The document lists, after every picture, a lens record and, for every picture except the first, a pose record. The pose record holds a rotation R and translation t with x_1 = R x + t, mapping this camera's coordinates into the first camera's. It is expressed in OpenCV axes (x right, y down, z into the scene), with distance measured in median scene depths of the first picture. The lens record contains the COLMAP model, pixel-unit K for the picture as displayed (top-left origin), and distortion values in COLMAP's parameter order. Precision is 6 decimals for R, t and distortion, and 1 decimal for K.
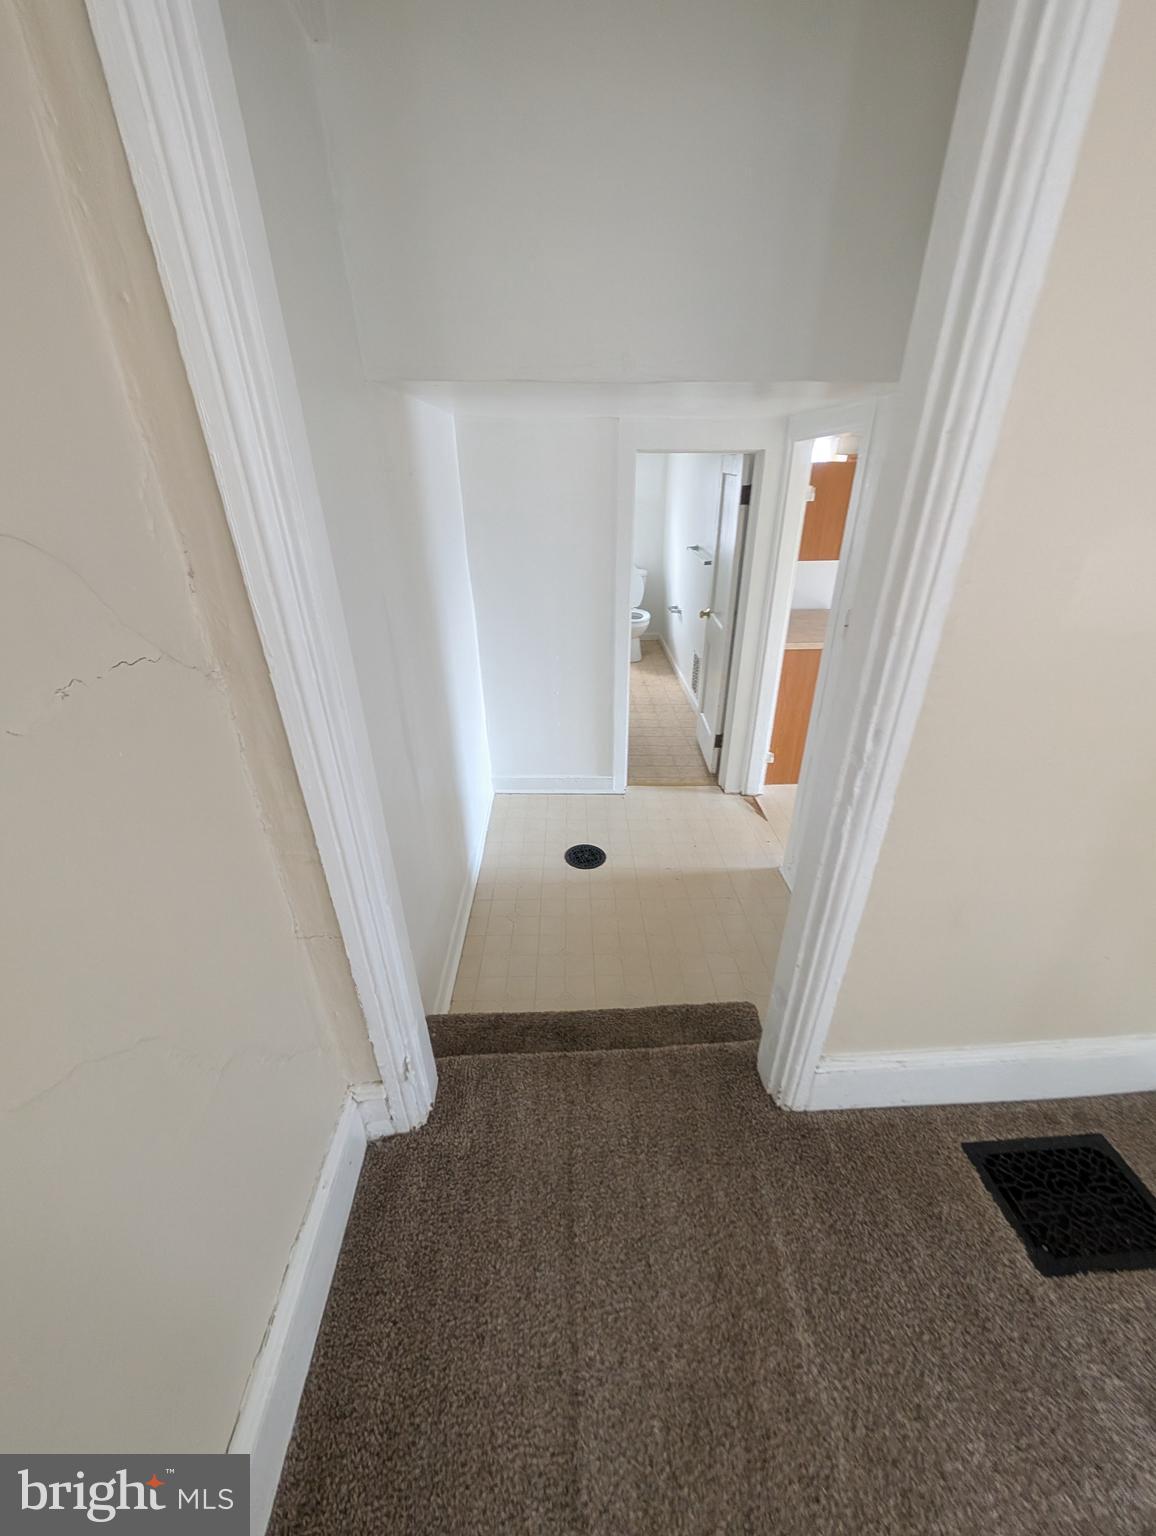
lens RADIAL K [[581.6, 0, 578.8], [0, 581.6, 764.8], [0, 0, 1]] dist [-0.001311, 0.000156]
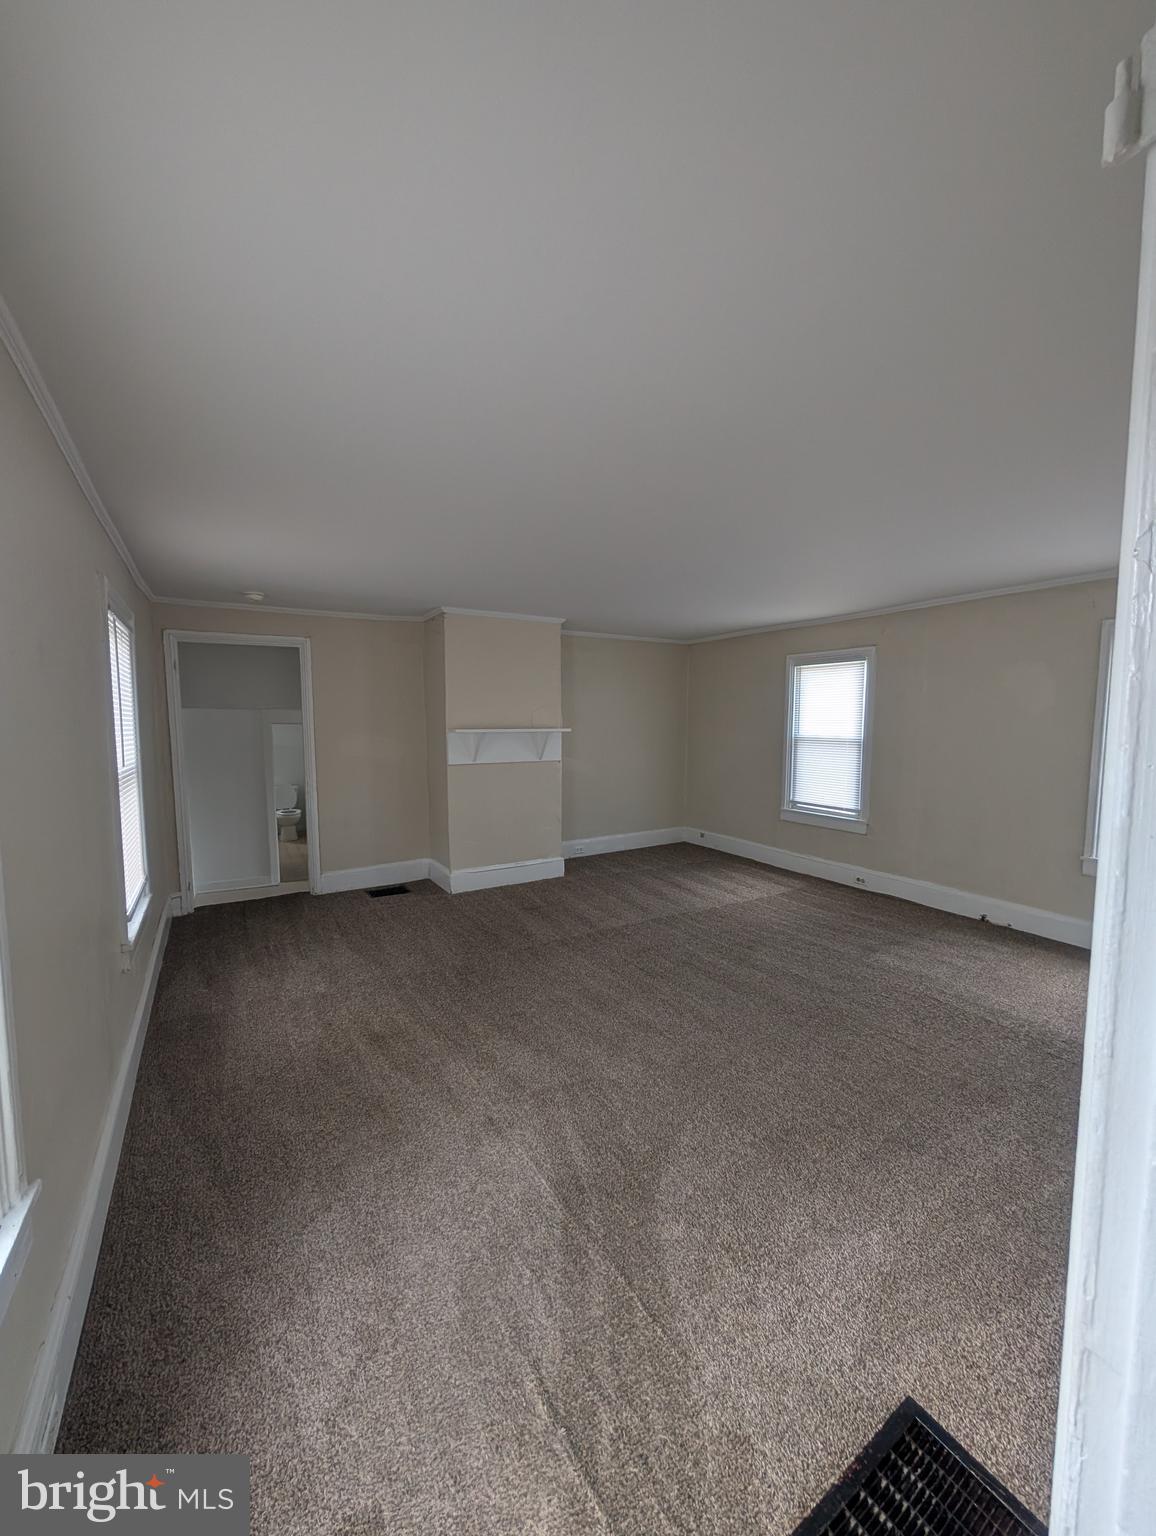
lens RADIAL K [[578.3, 0, 578.0], [0, 578.3, 768.0], [0, 0, 1]] dist [0.000107, -0.000047]
pose [[0.873684, -0.026963, 0.485745, 0.025167], [0.216739, 0.915472, -0.339021, 0.488416], [-0.435545, 0.401477, 0.805677, -0.951244]]
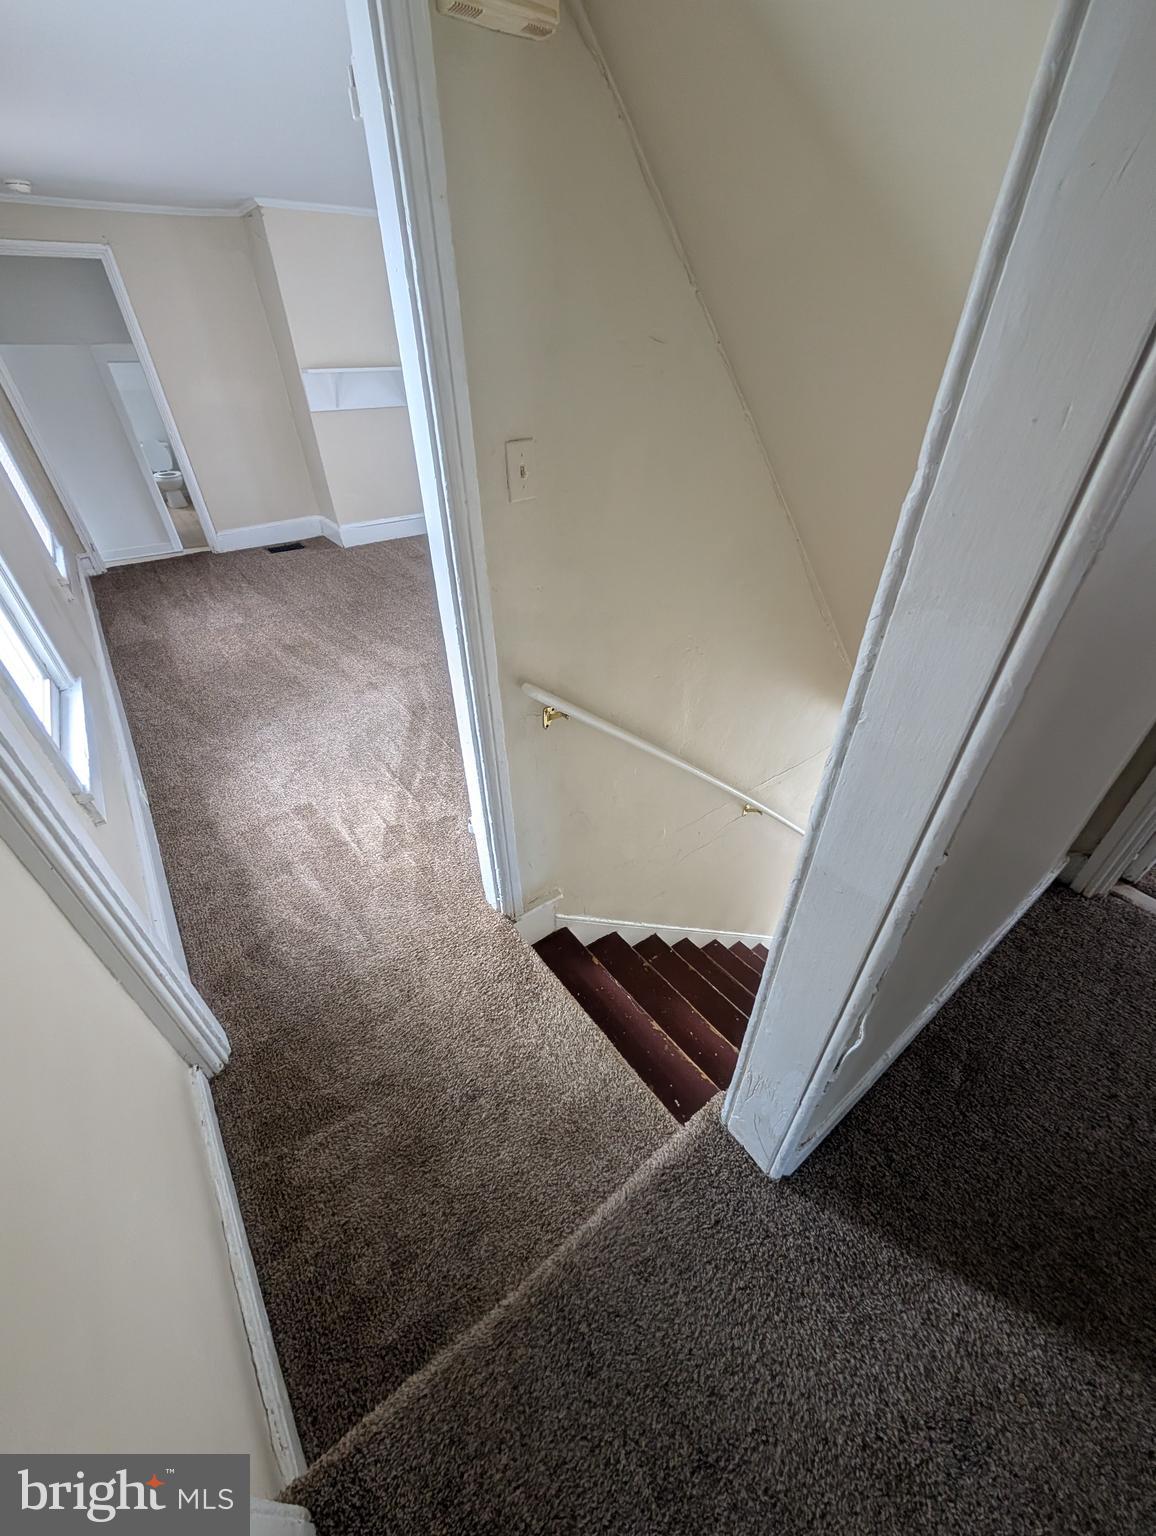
lens RADIAL K [[581.6, 0, 578.8], [0, 581.6, 764.8], [0, 0, 1]] dist [-0.001311, 0.000156]
pose [[0.821490, -0.330640, 0.464577, 0.027173], [0.264832, 0.942756, 0.202669, 0.606383], [-0.504993, -0.043456, 0.862029, -1.213081]]
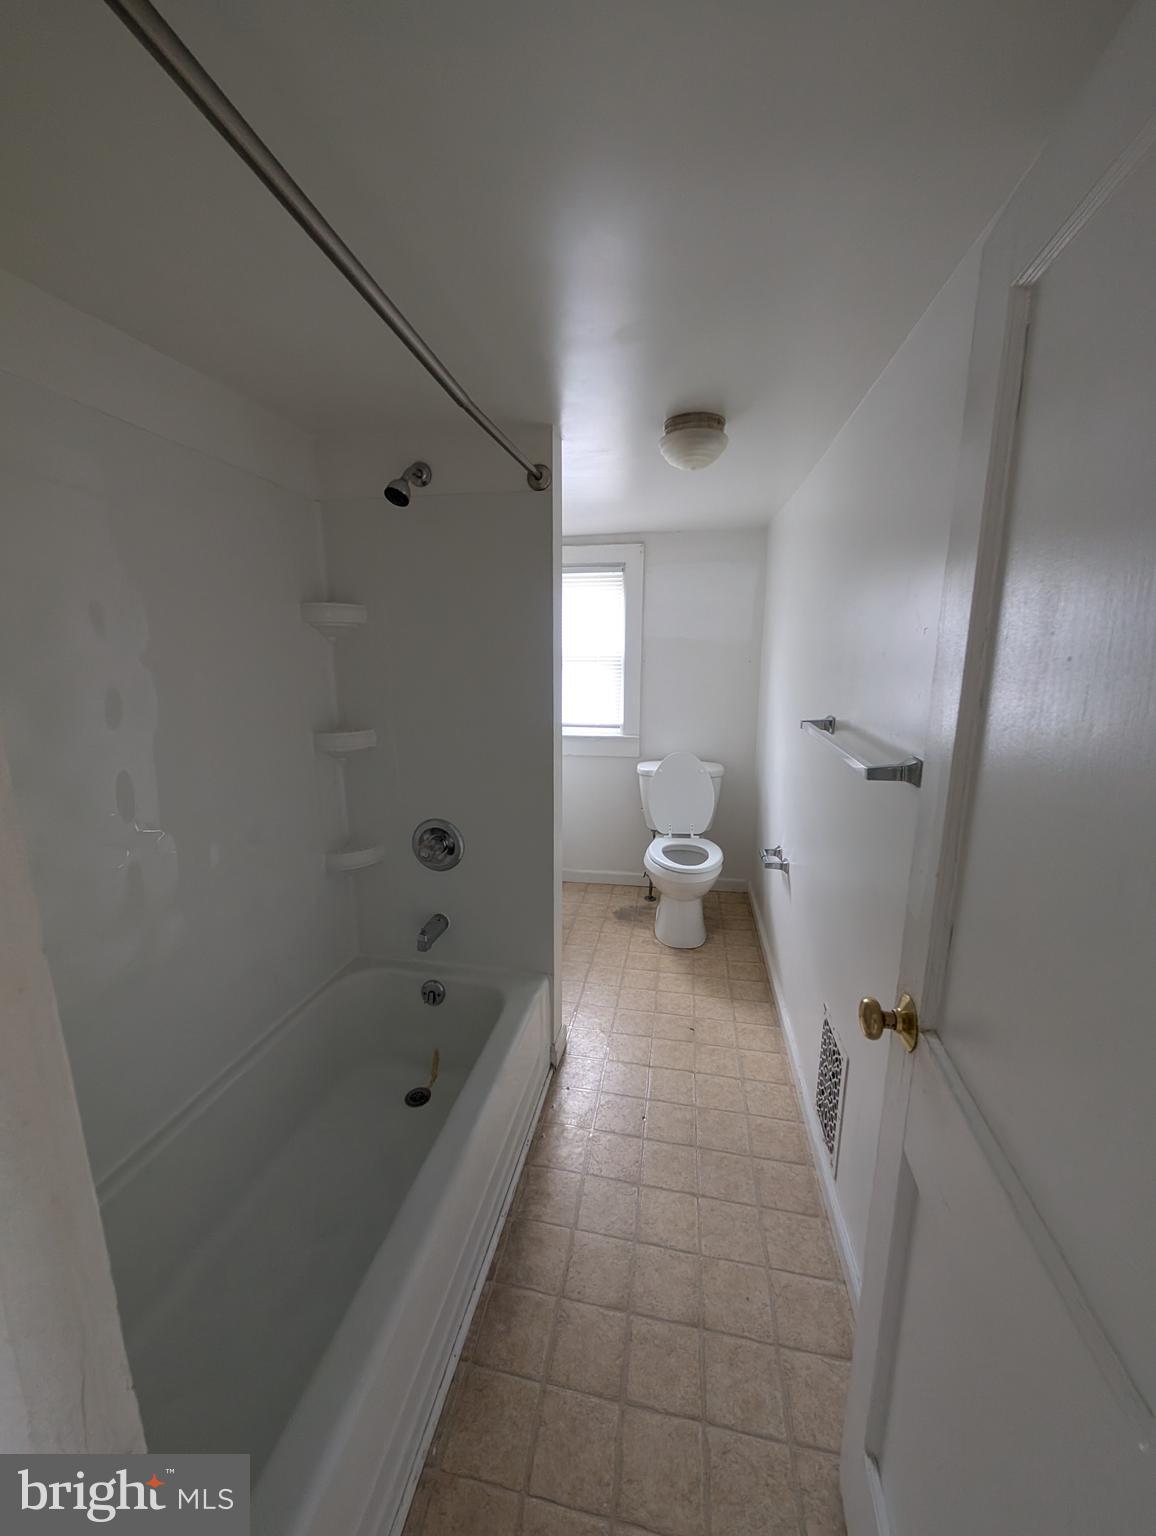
lens RADIAL K [[526.1, 0, 594.8], [0, 526.1, 767.8], [0, 0, 1]] dist [0.000707, 0.000049]
pose [[0.976148, 0.058189, -0.209164, 0.152336], [-0.115079, 0.955615, -0.271212, -0.284171], [0.184099, 0.288813, 0.939518, 0.797065]]
